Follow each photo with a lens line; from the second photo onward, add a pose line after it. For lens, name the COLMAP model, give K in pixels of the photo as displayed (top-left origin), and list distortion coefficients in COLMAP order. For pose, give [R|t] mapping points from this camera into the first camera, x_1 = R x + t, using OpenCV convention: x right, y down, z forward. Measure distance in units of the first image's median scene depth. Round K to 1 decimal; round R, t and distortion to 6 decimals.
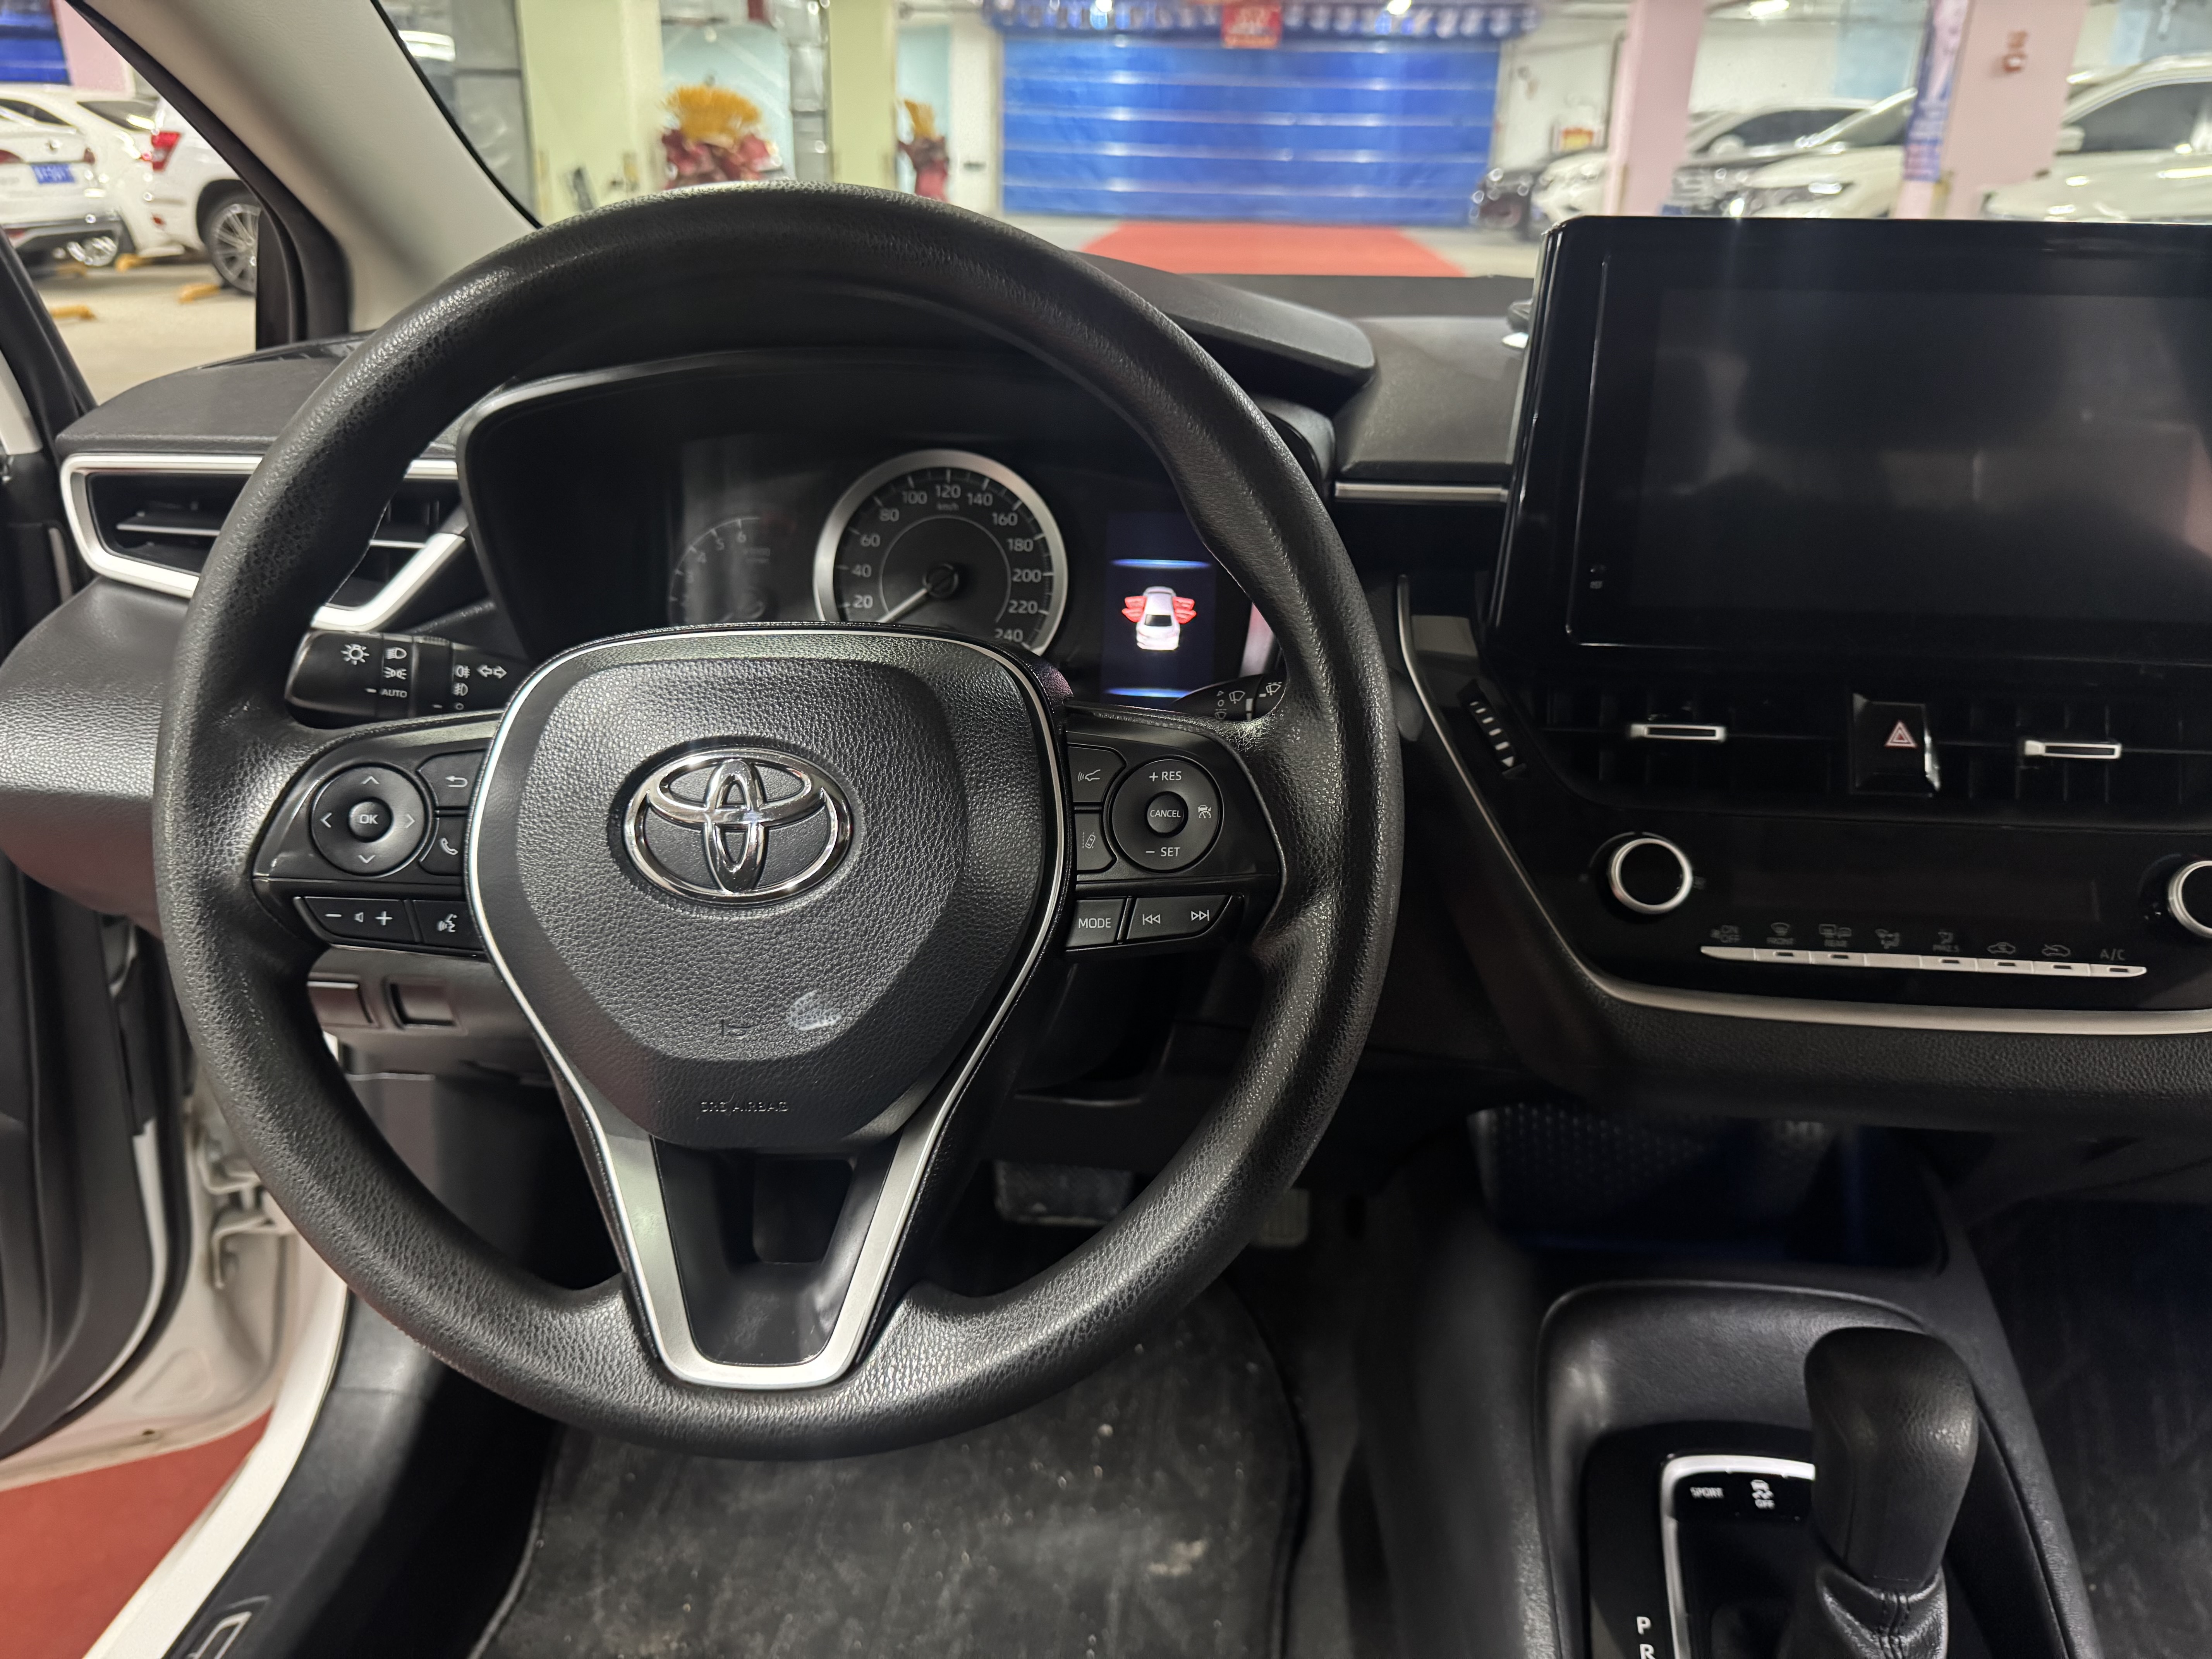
lens RADIAL K [[1603.3, 0, 1122.0], [0, 1603.3, 806.7], [0, 0, 1]] dist [0.009475, -0.009263]
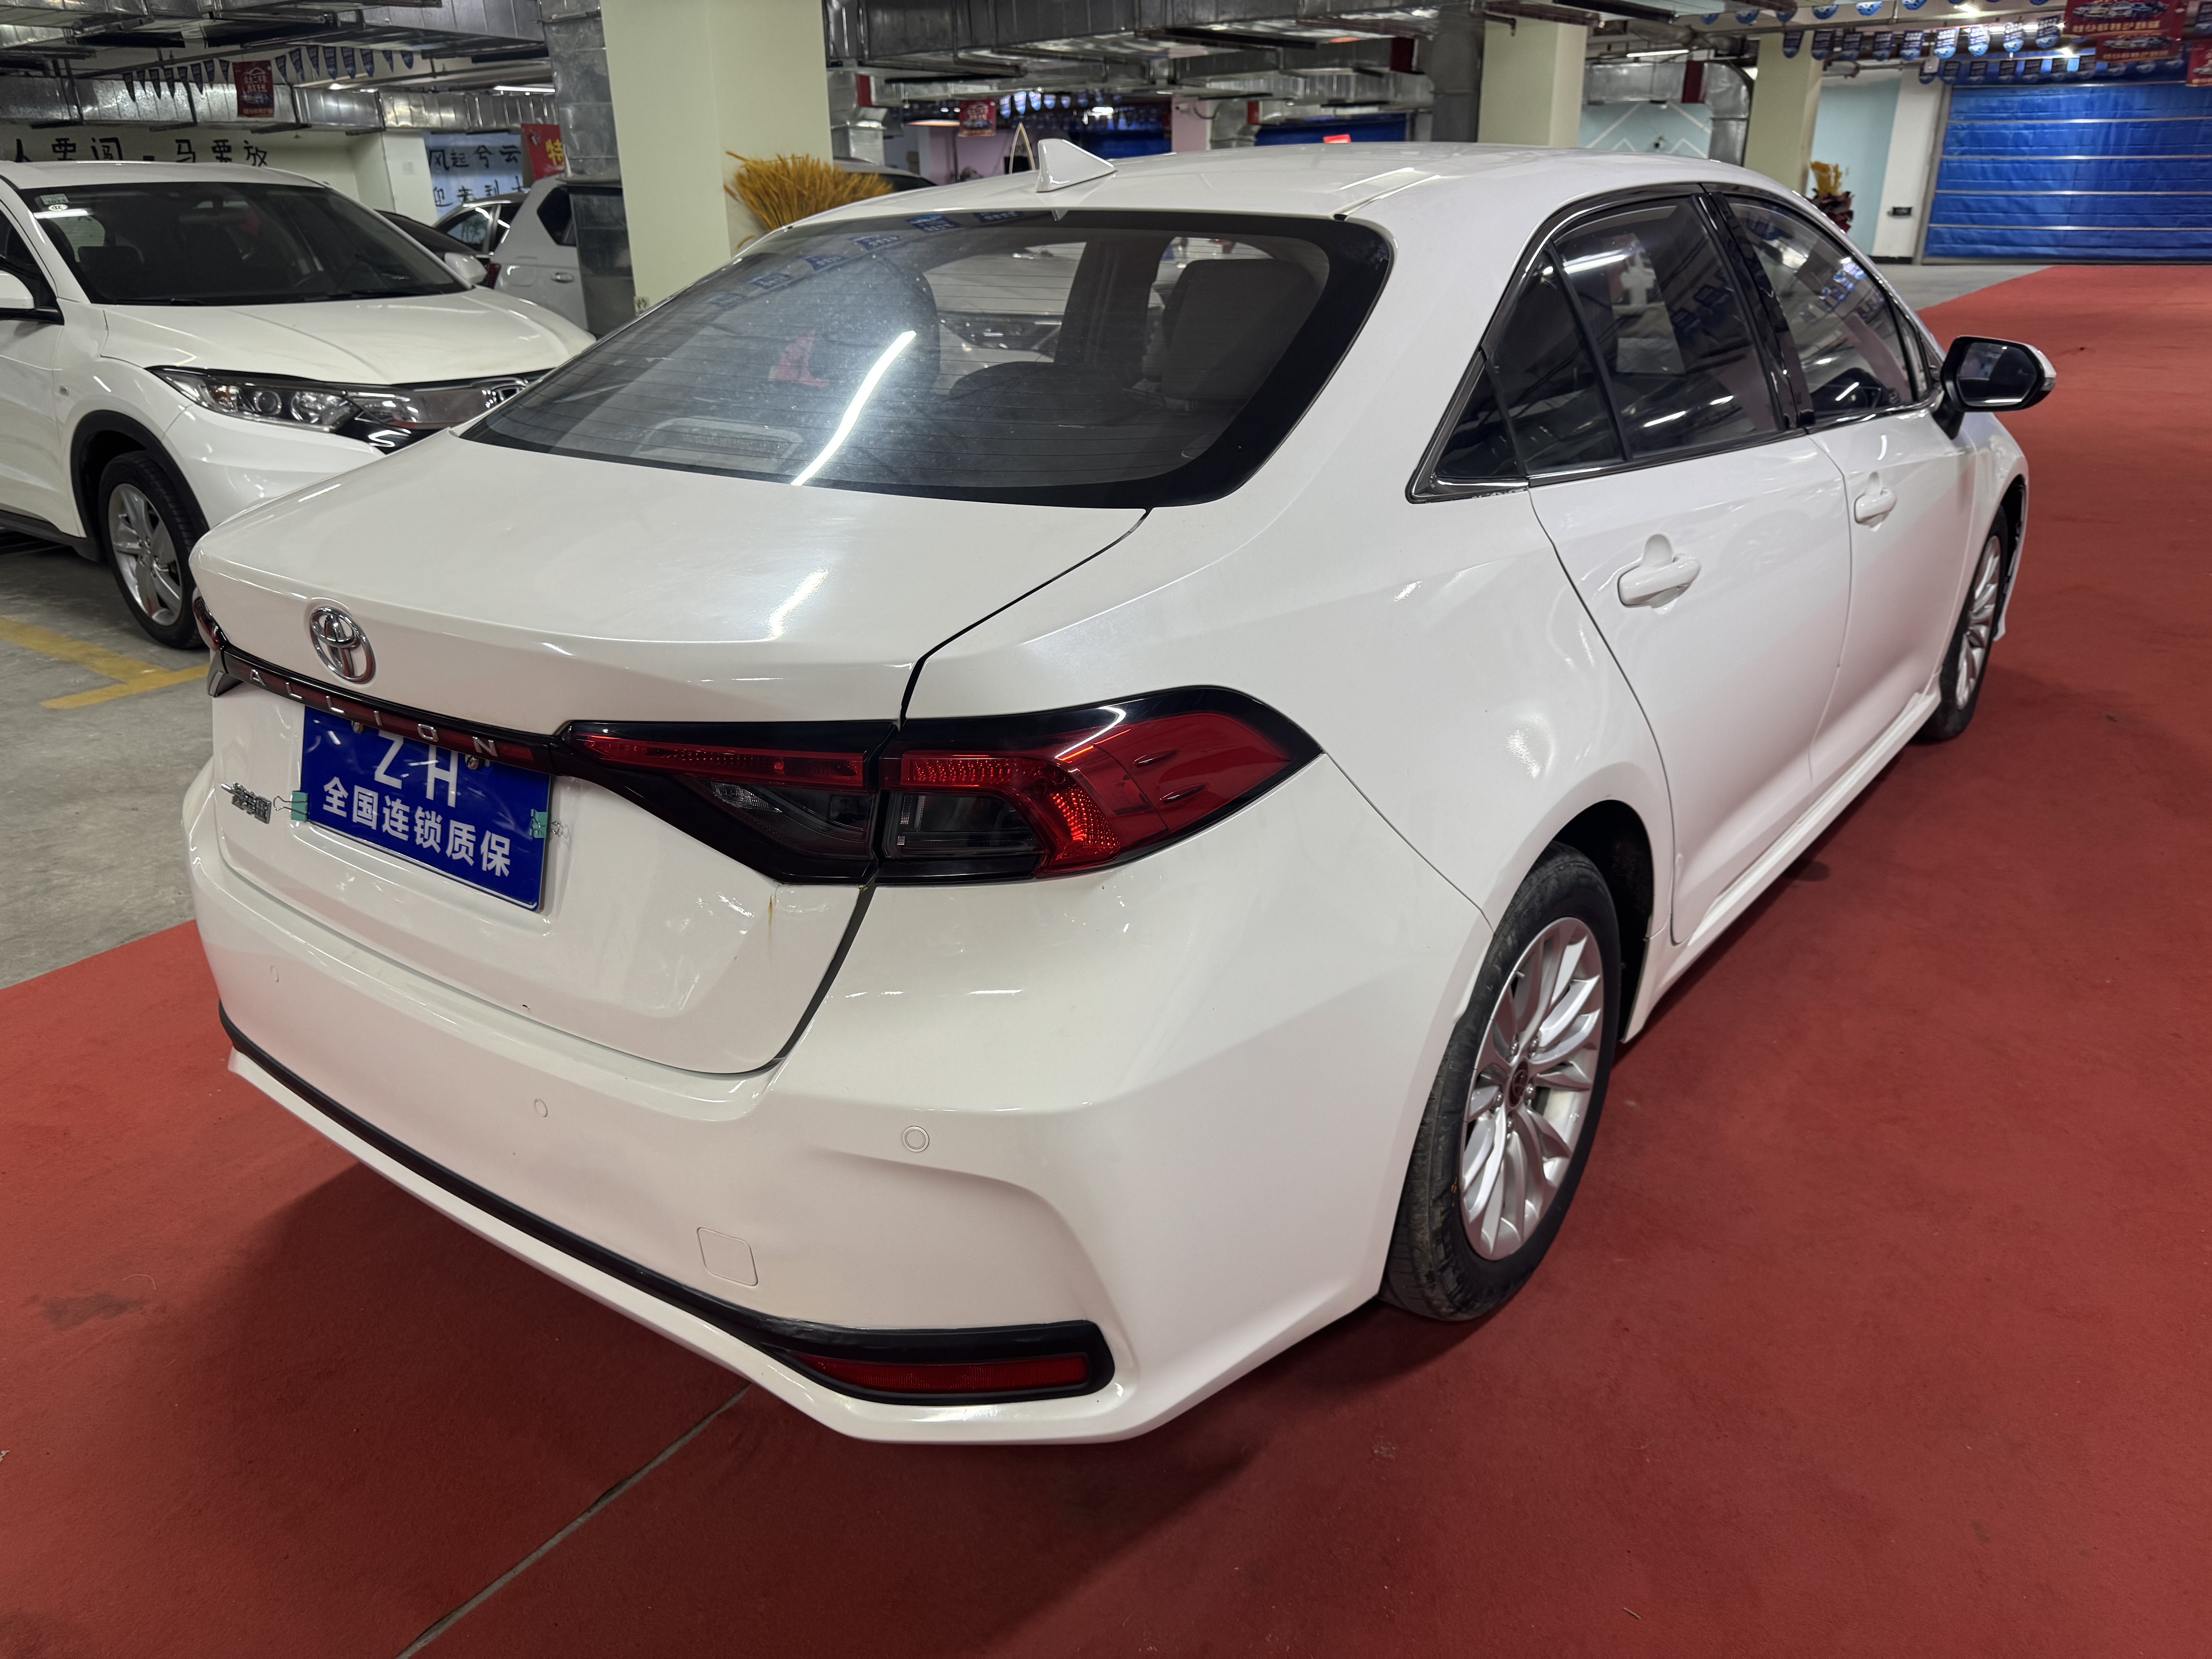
lens RADIAL K [[1603.3, 0, 1089.9], [0, 1603.3, 832.4], [0, 0, 1]] dist [0.009475, -0.009263]
pose [[0.842471, 0.165981, -0.512535, 1.413722], [-0.169770, 0.984679, 0.039825, 0.964925], [0.511293, 0.053462, 0.857742, -3.055539]]
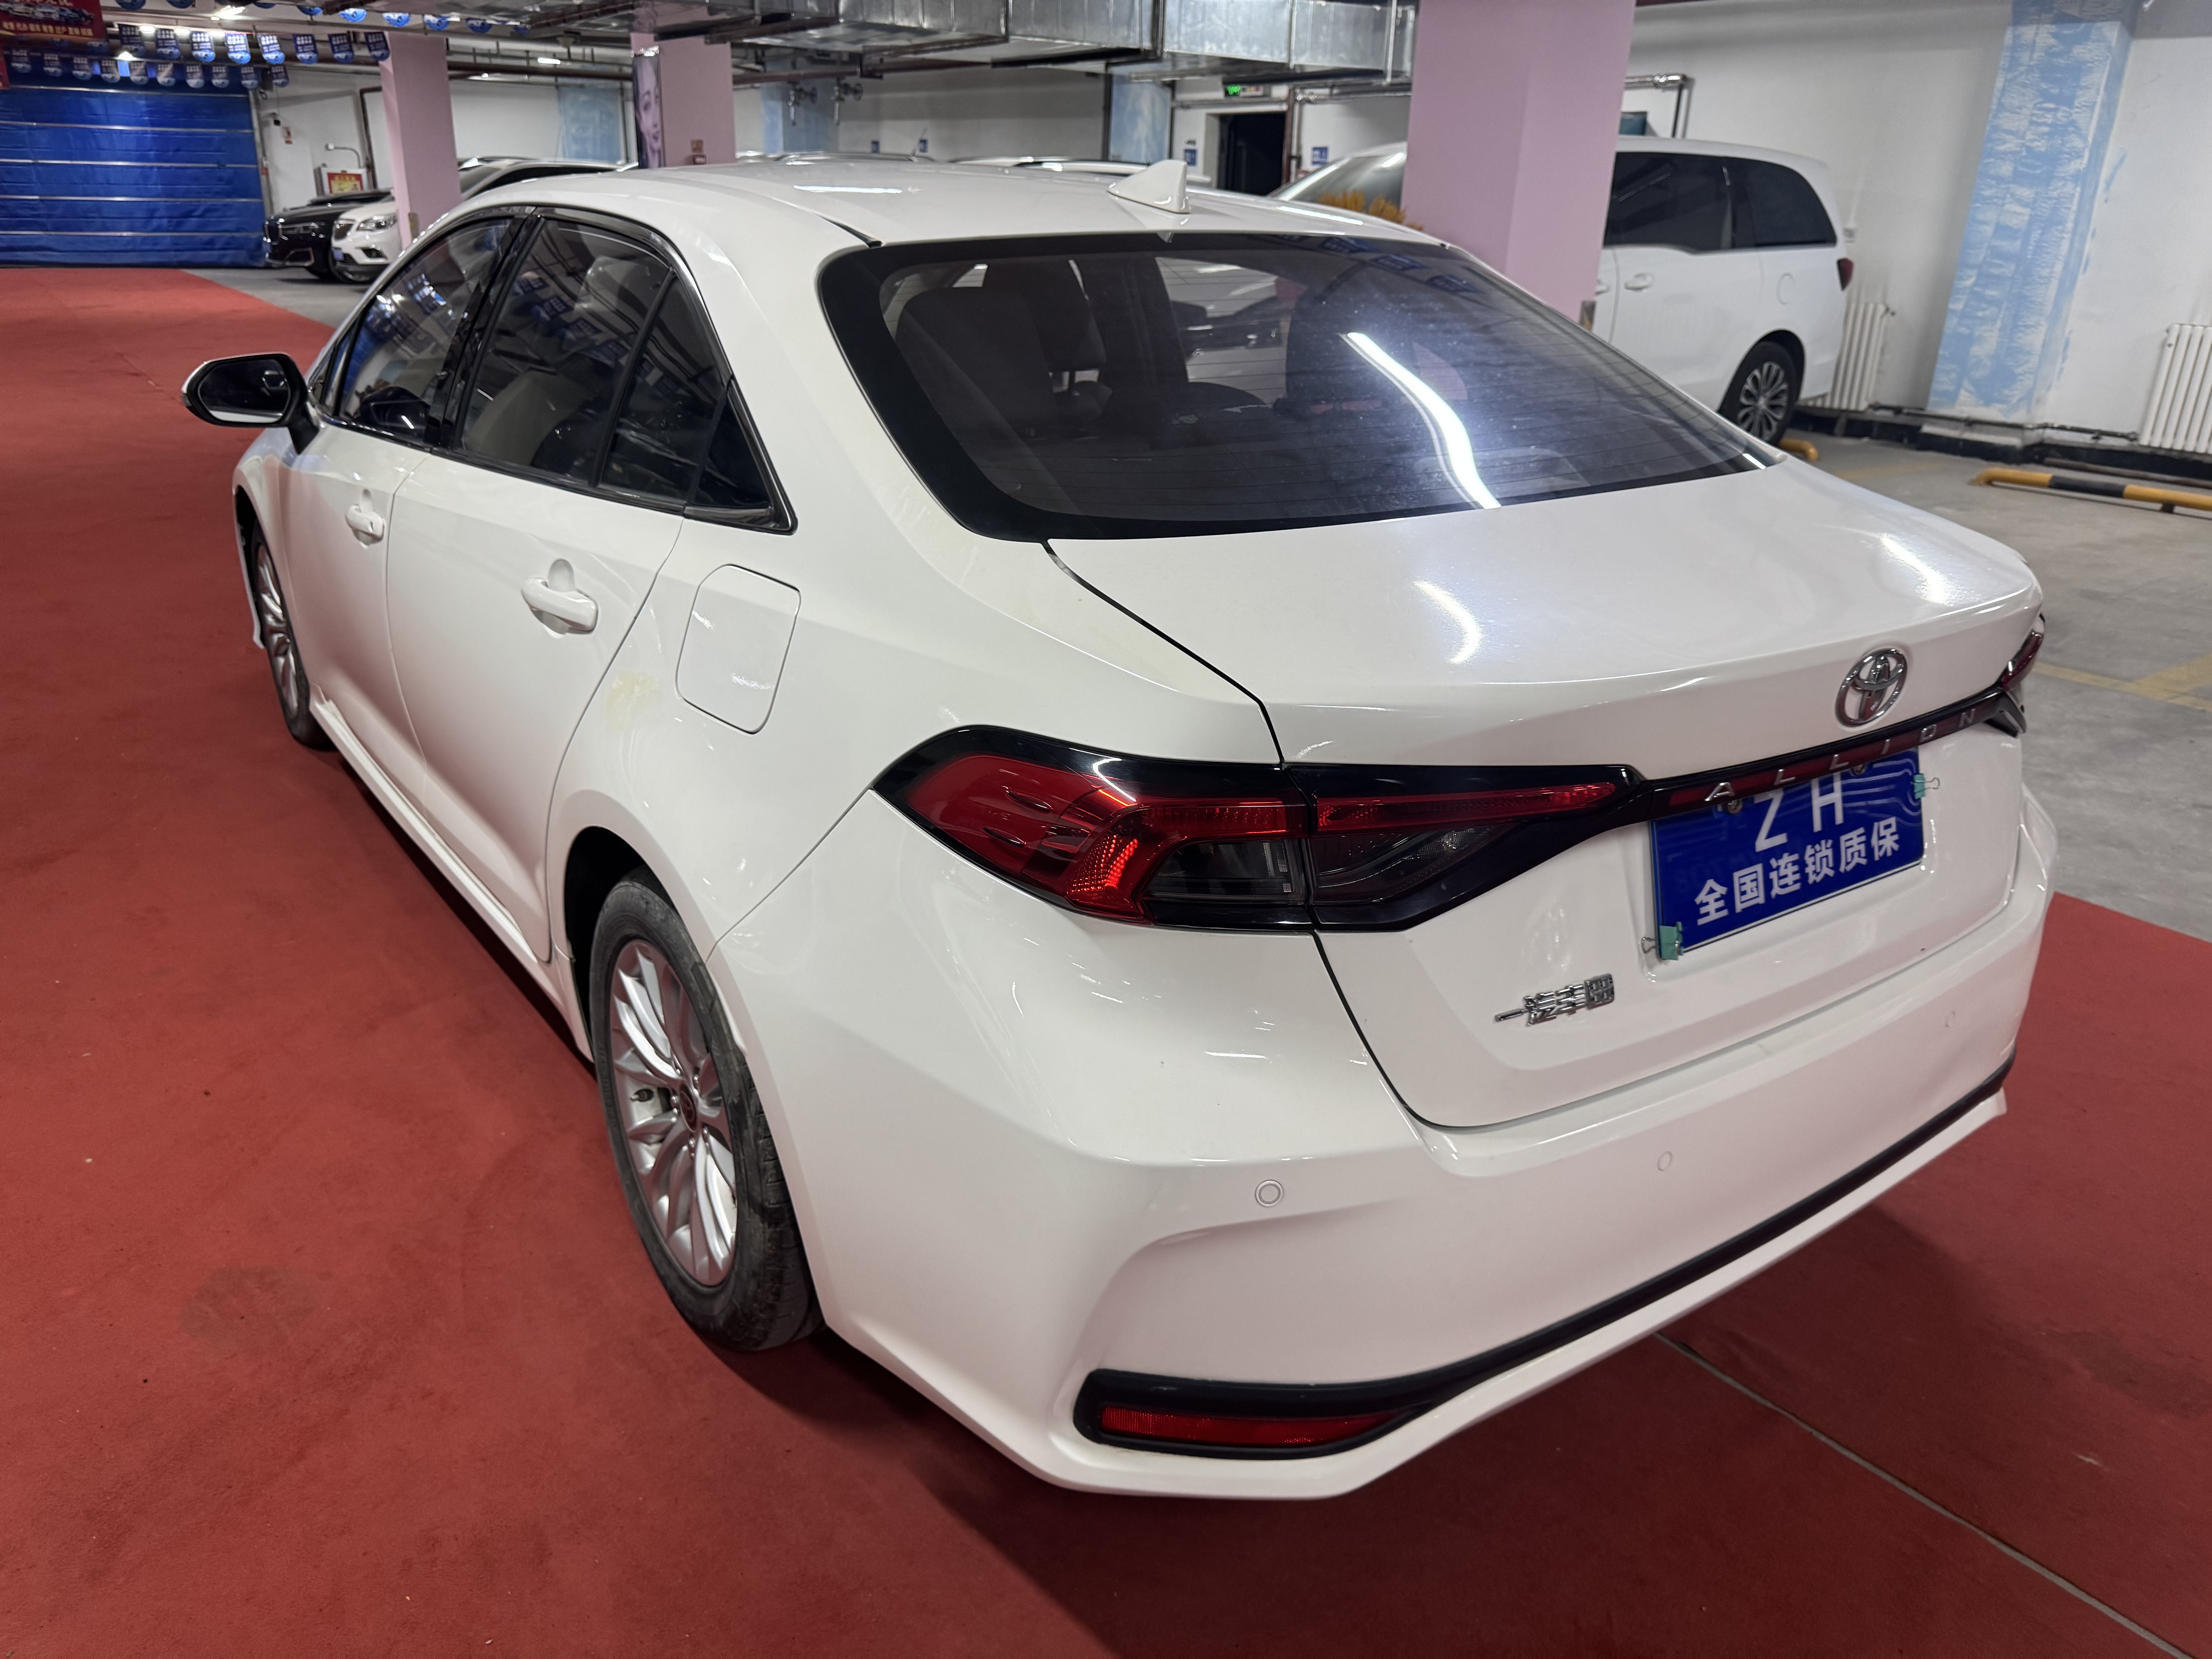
lens RADIAL K [[1603.3, 0, 1112.8], [0, 1603.3, 828.0], [0, 0, 1]] dist [0.009475, -0.009263]
pose [[0.765600, -0.231240, 0.600321, -1.466294], [0.230594, 0.969799, 0.079480, 0.815368], [-0.600569, 0.077581, 0.795800, -2.871667]]
